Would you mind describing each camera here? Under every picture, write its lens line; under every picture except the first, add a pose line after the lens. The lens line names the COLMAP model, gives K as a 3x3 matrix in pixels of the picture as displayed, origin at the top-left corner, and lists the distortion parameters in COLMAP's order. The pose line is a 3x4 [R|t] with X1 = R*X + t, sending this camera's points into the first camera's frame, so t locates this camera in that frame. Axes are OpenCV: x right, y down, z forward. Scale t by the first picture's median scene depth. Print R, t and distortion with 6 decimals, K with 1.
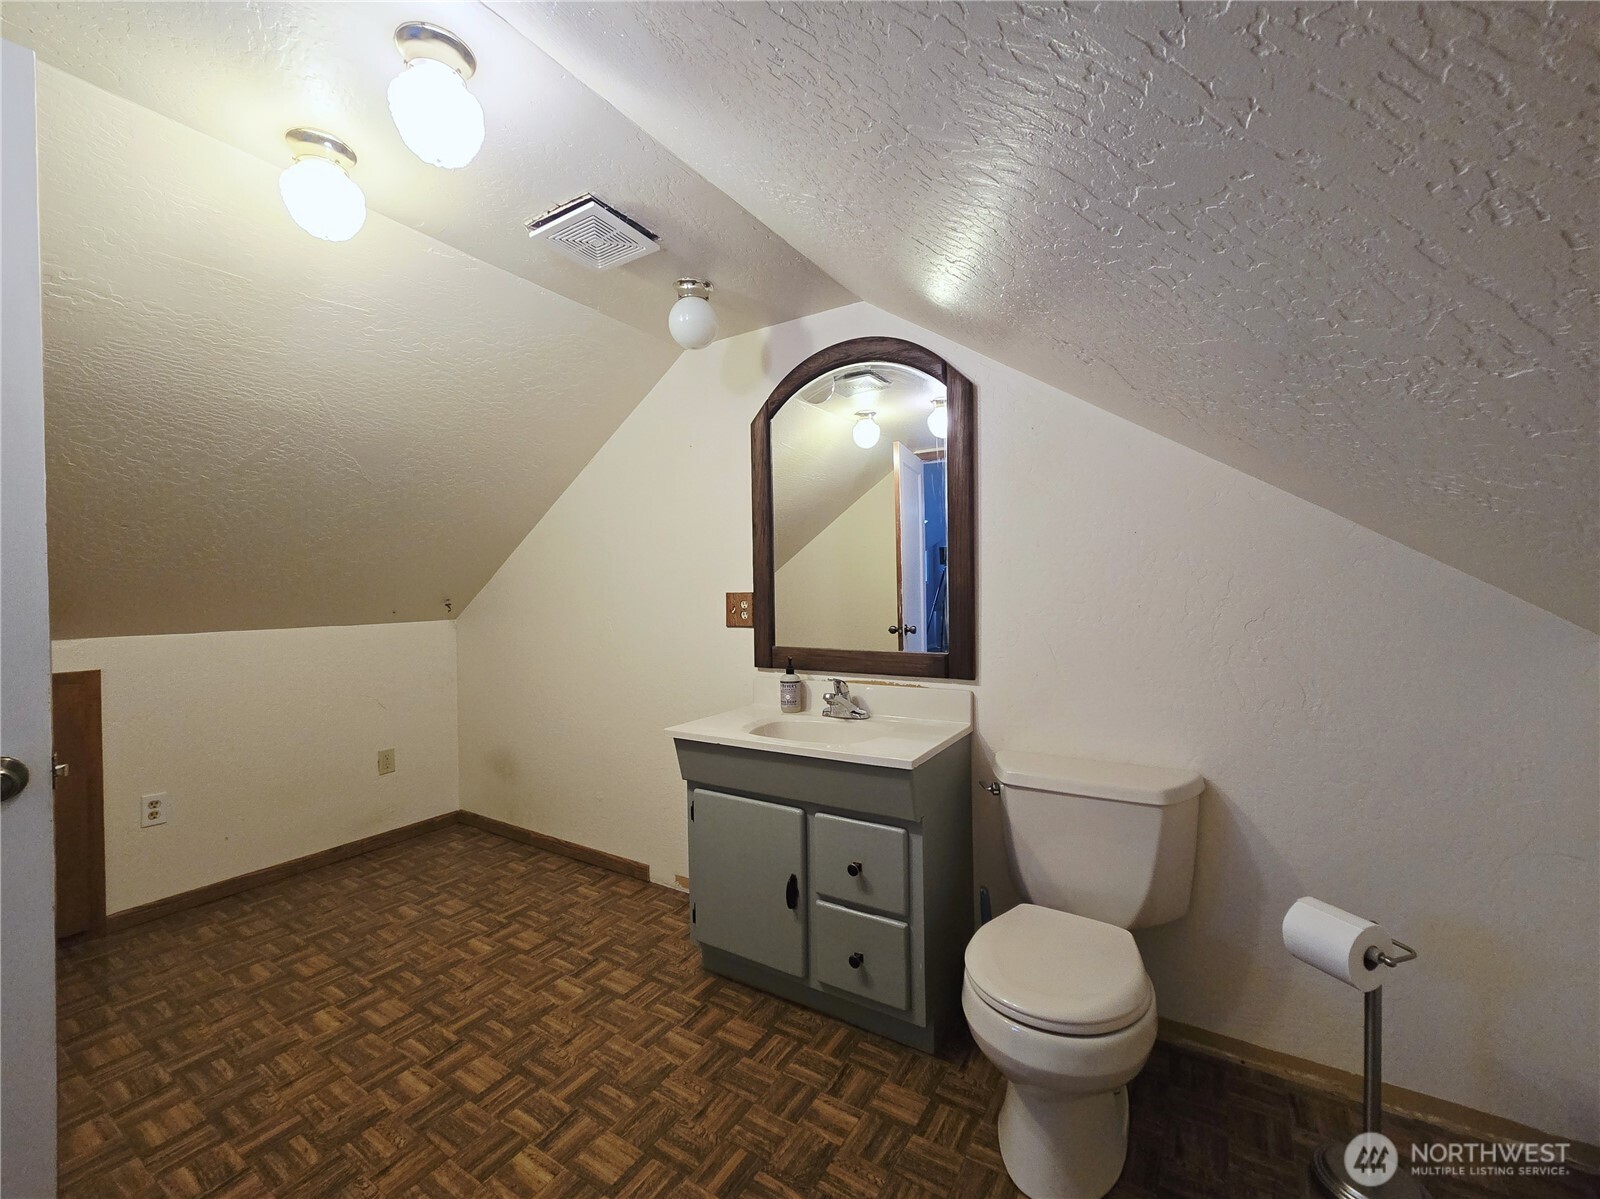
lens RADIAL K [[655.2, 0, 791.9], [0, 655.2, 599.4], [0, 0, 1]] dist [-0.000863, -0.000120]
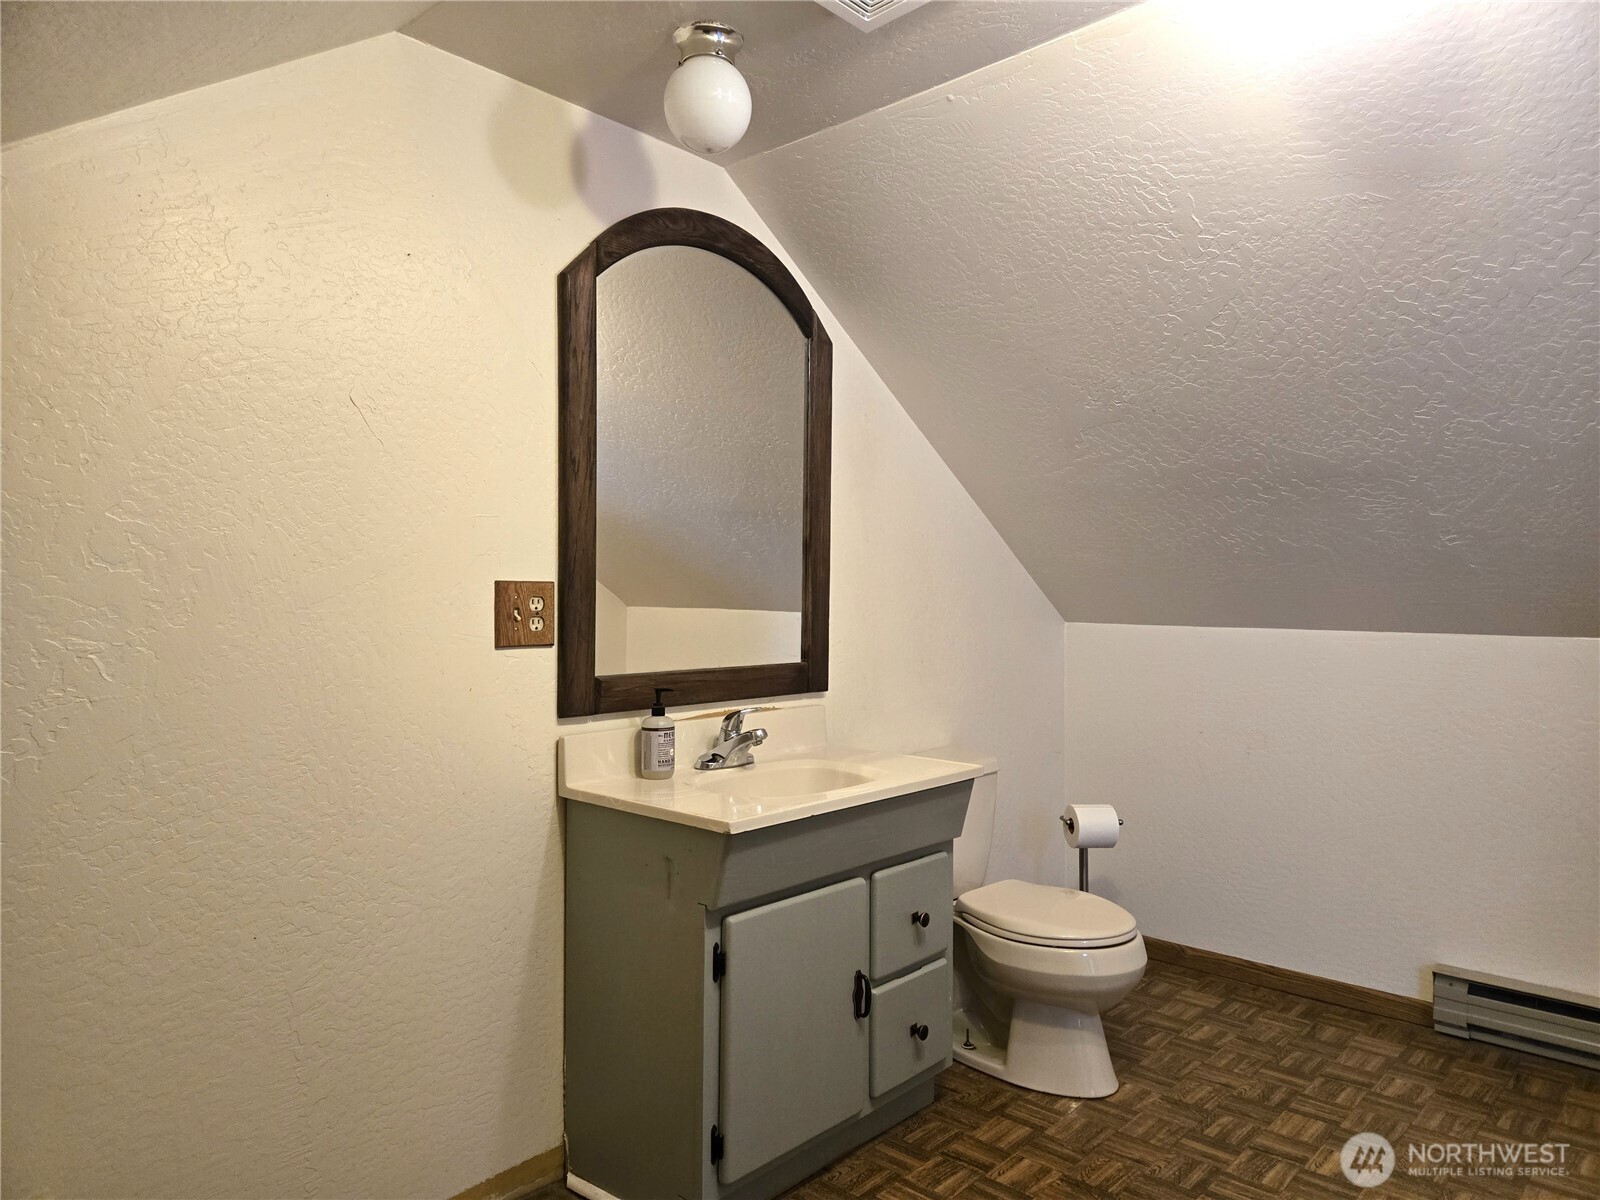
lens RADIAL K [[1086.5, 0, 887.4], [0, 1086.5, 602.7], [0, 0, 1]] dist [0.069969, -0.076241]
pose [[0.142546, 0.005989, 0.989770, -1.053879], [0.009884, 0.999923, -0.007474, 0.019087], [-0.989739, 0.010849, 0.142476, 0.694217]]
